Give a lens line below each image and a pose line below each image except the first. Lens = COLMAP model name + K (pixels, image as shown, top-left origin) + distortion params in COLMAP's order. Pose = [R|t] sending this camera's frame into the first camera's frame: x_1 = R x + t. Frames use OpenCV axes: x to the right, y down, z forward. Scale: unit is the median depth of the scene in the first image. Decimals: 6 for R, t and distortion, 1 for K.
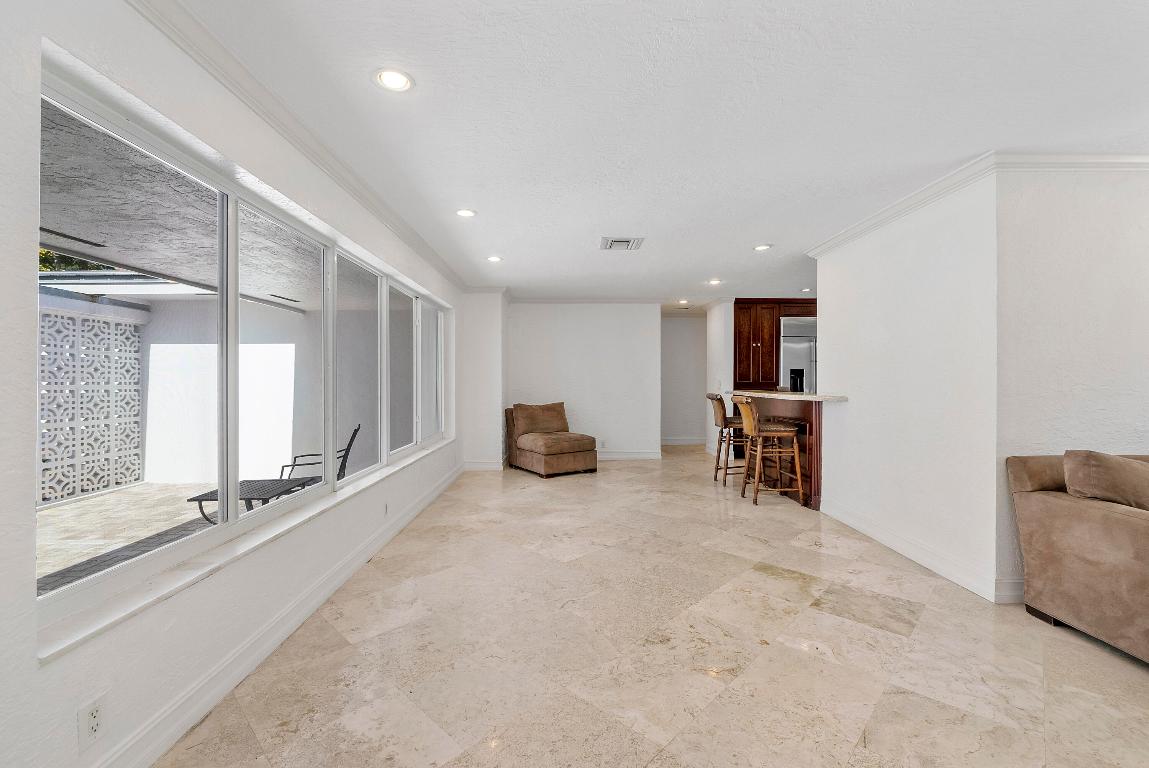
lens RADIAL K [[492.8, 0, 575.4], [0, 492.8, 378.2], [0, 0, 1]] dist [-0.003477, -0.001461]
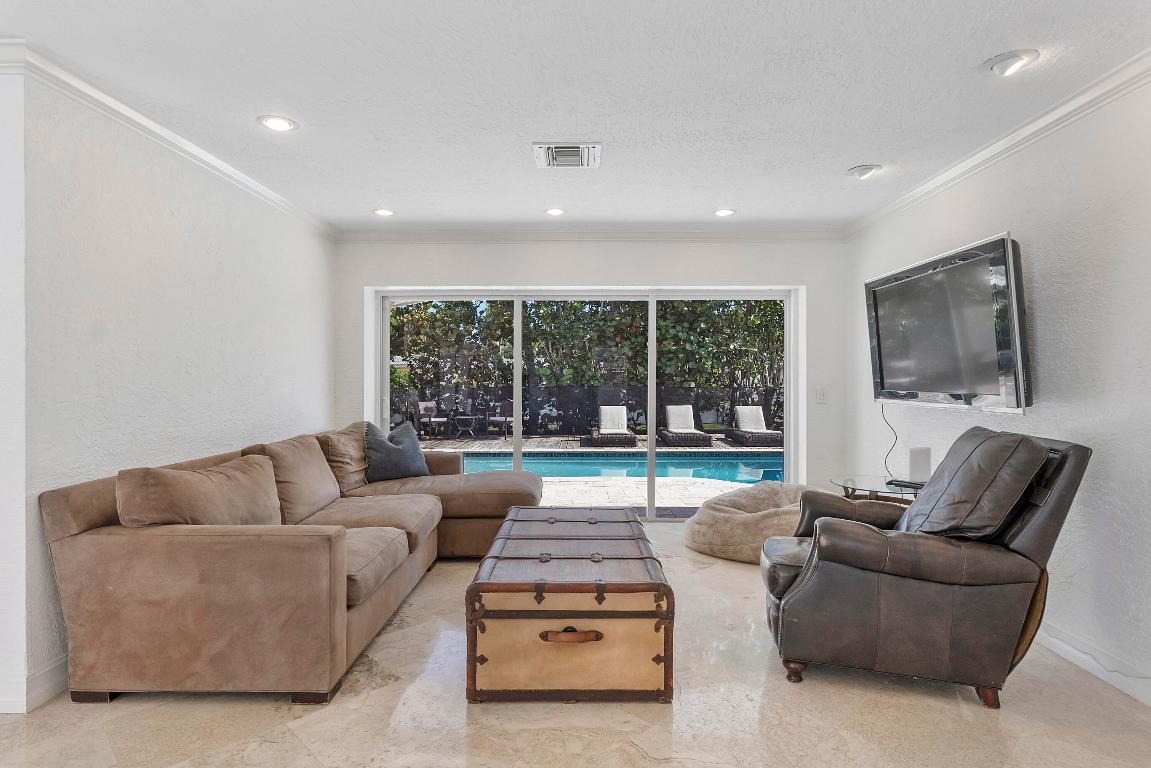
lens RADIAL K [[616.5, 0, 576.0], [0, 616.5, 380.1], [0, 0, 1]] dist [-0.002187, -0.000930]
pose [[0.032570, -0.000985, 0.999469, 0.022567], [-0.000628, 0.999999, 0.001006, -0.000405], [-0.999469, -0.000660, 0.032570, 0.142267]]
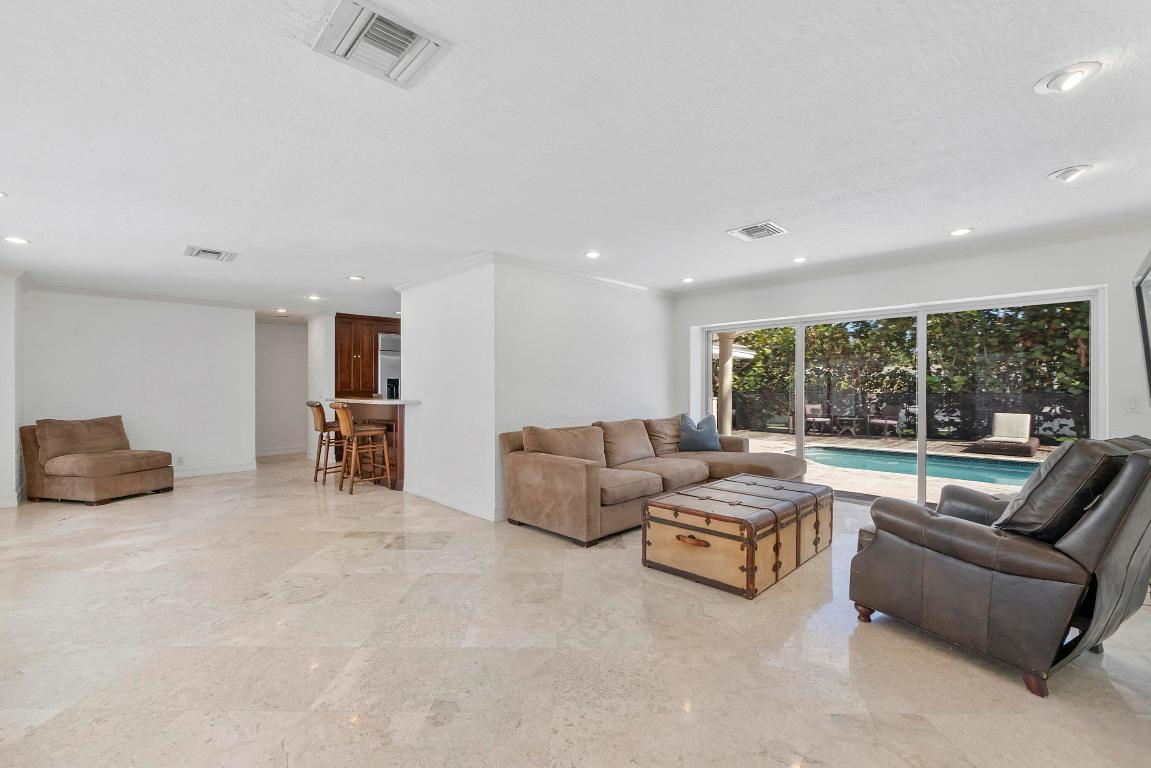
lens RADIAL K [[485.0, 0, 577.2], [0, 485.0, 387.2], [0, 0, 1]] dist [-0.004859, -0.001285]
pose [[0.723686, -0.001767, 0.690127, -0.050753], [0.000992, 0.999998, 0.001519, -0.000815], [-0.690128, -0.000415, 0.723687, -0.255250]]
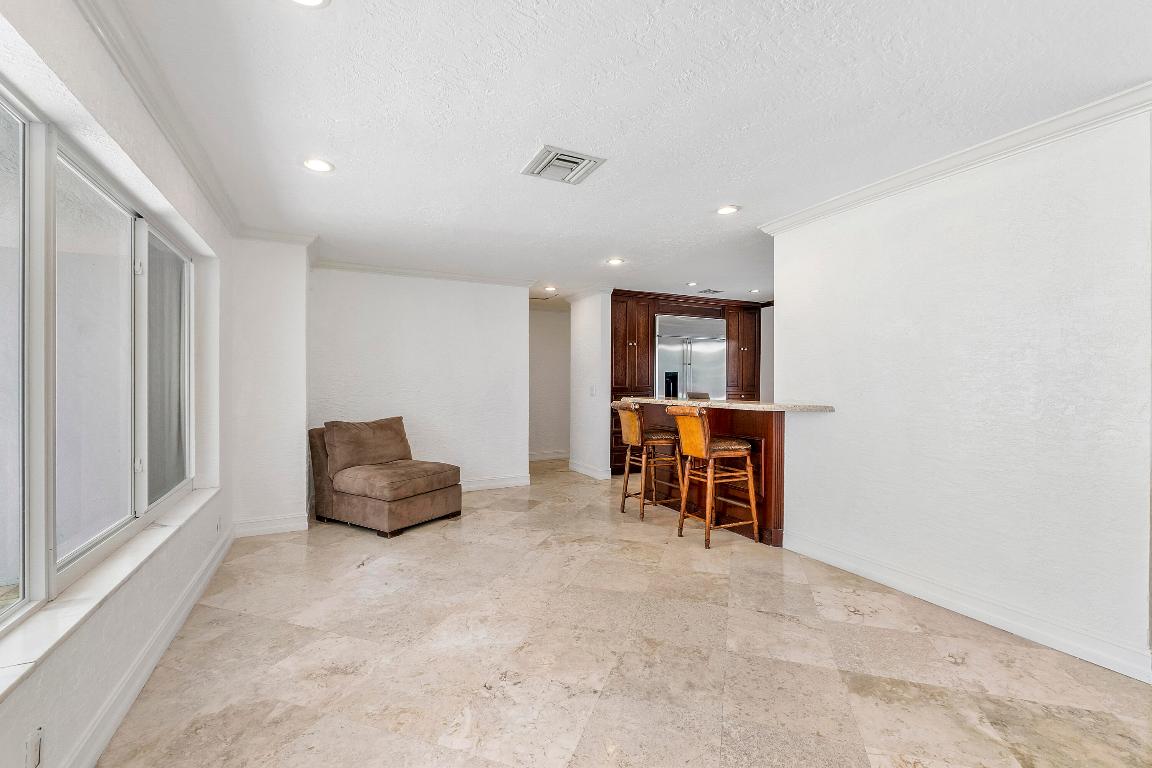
lens RADIAL K [[485.4, 0, 578.8], [0, 485.4, 385.1], [0, 0, 1]] dist [-0.004859, -0.001285]
pose [[0.901924, -0.000164, 0.431895, -0.166282], [-0.002599, 0.999980, 0.005807, -0.000490], [-0.431887, -0.006360, 0.901905, 0.476363]]
